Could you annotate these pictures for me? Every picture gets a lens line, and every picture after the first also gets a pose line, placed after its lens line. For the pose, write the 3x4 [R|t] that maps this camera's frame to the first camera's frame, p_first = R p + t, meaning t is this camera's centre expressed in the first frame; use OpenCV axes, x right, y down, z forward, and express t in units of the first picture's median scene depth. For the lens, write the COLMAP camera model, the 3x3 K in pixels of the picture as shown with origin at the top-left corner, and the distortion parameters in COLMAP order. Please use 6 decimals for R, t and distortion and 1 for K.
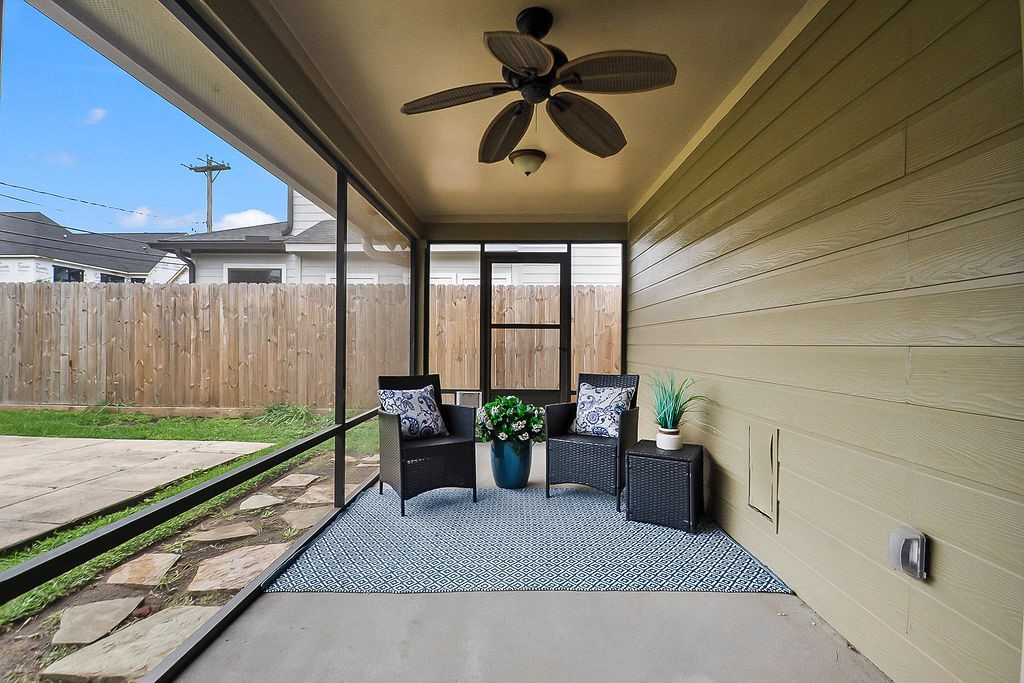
lens RADIAL K [[447.2, 0, 512.6], [0, 447.2, 341.7], [0, 0, 1]] dist [0.000377, -0.011375]
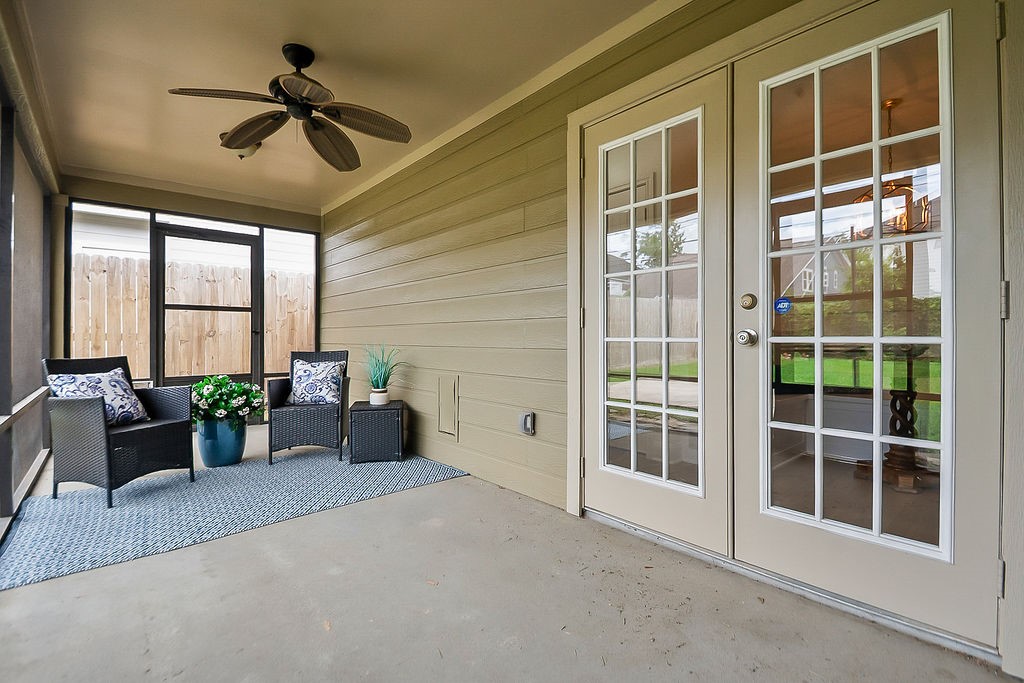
lens RADIAL K [[464.4, 0, 509.3], [0, 464.4, 341.0], [0, 0, 1]] dist [-0.000357, -0.012659]
pose [[0.734264, -0.008636, 0.678810, -0.250375], [0.002389, 0.999946, 0.010137, 0.038586], [-0.678860, -0.005822, 0.734244, -0.209046]]
